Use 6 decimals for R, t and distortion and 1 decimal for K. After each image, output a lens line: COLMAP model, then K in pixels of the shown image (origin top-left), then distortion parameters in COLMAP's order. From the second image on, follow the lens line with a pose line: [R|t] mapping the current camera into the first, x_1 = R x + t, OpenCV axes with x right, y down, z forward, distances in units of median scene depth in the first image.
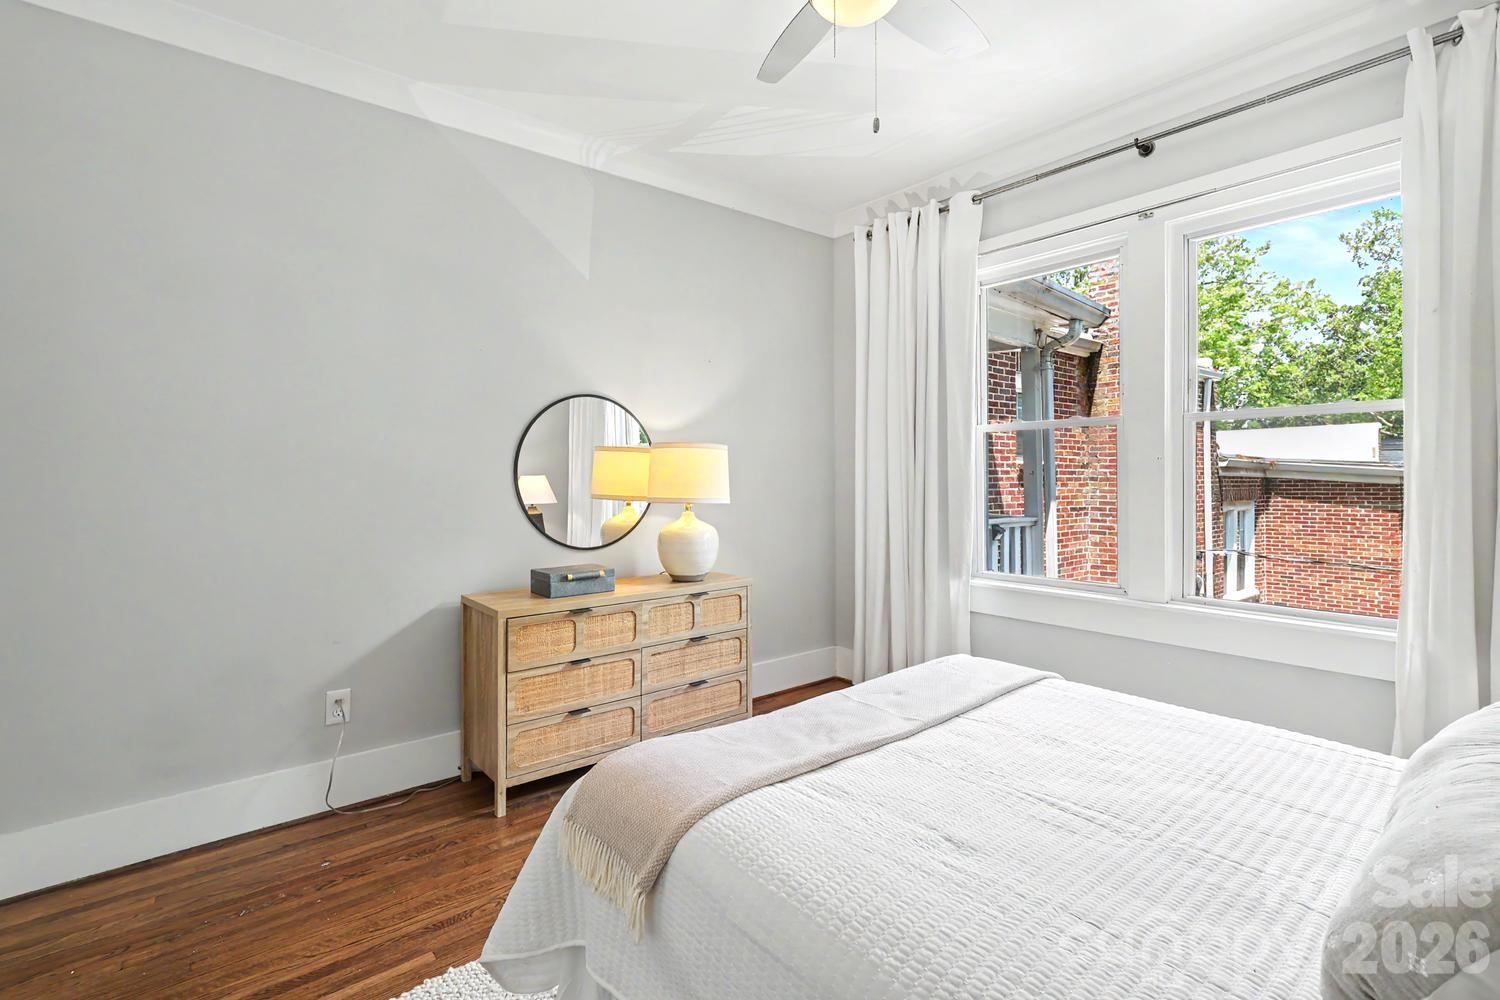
lens RADIAL K [[724.3, 0, 750.0], [0, 724.3, 470.9], [0, 0, 1]] dist [0.000319, 0.000063]
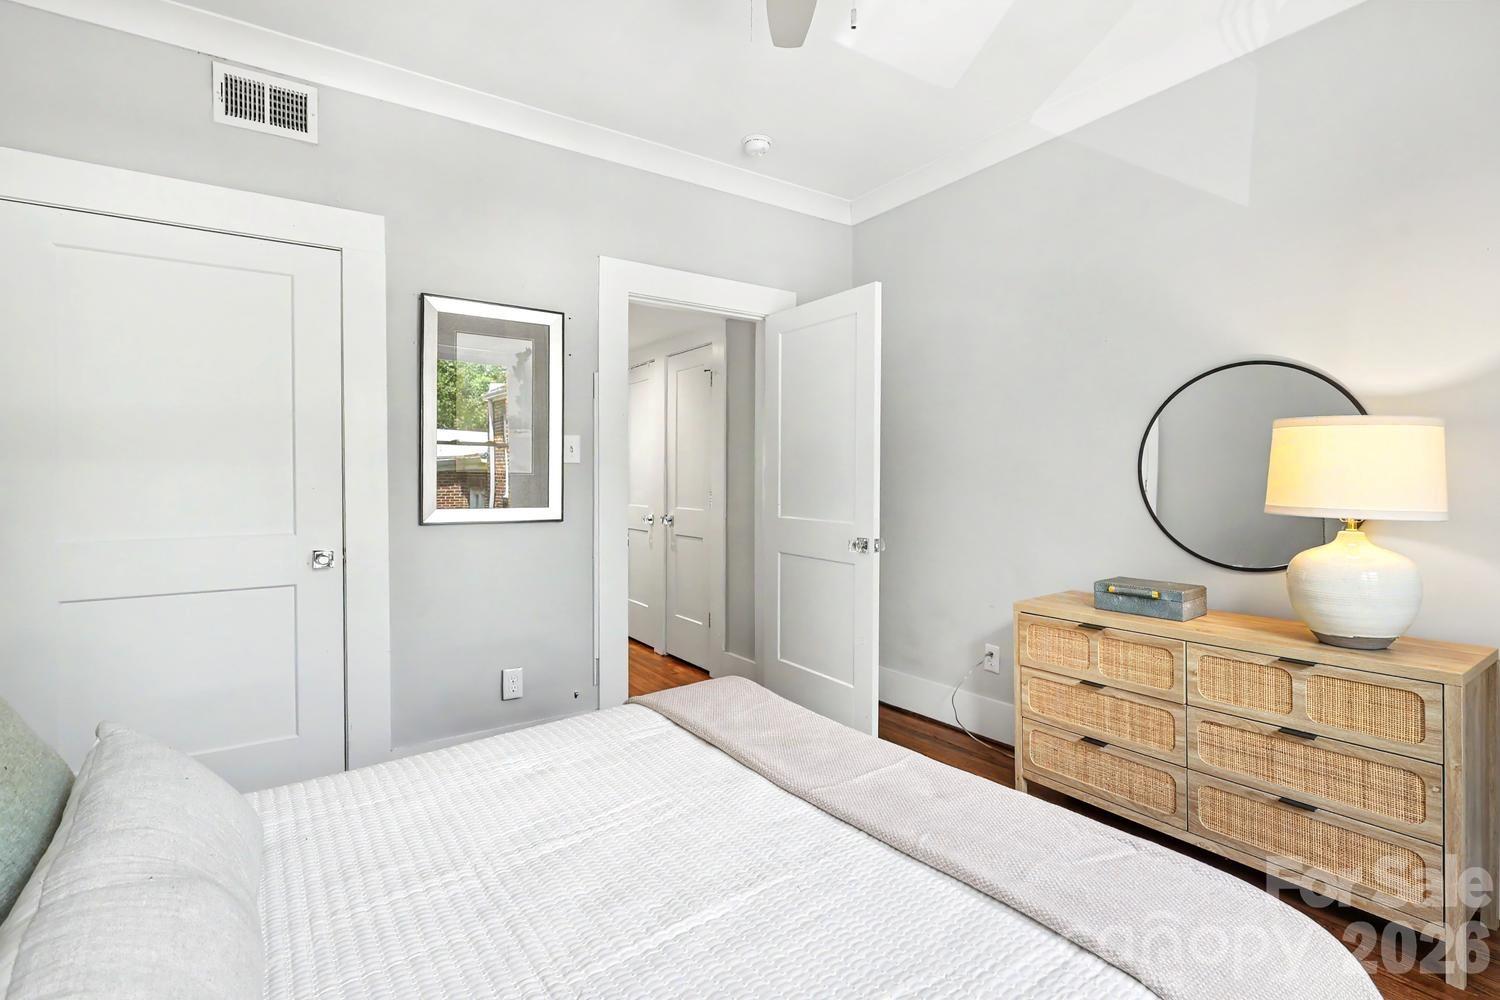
lens RADIAL K [[698.7, 0, 747.7], [0, 698.7, 485.8], [0, 0, 1]] dist [-0.000280, -0.000048]
pose [[-0.079773, 0.013354, -0.996724, 0.601802], [0.002892, 0.999909, 0.013166, 0.010394], [0.996809, -0.001832, -0.079805, 0.616988]]
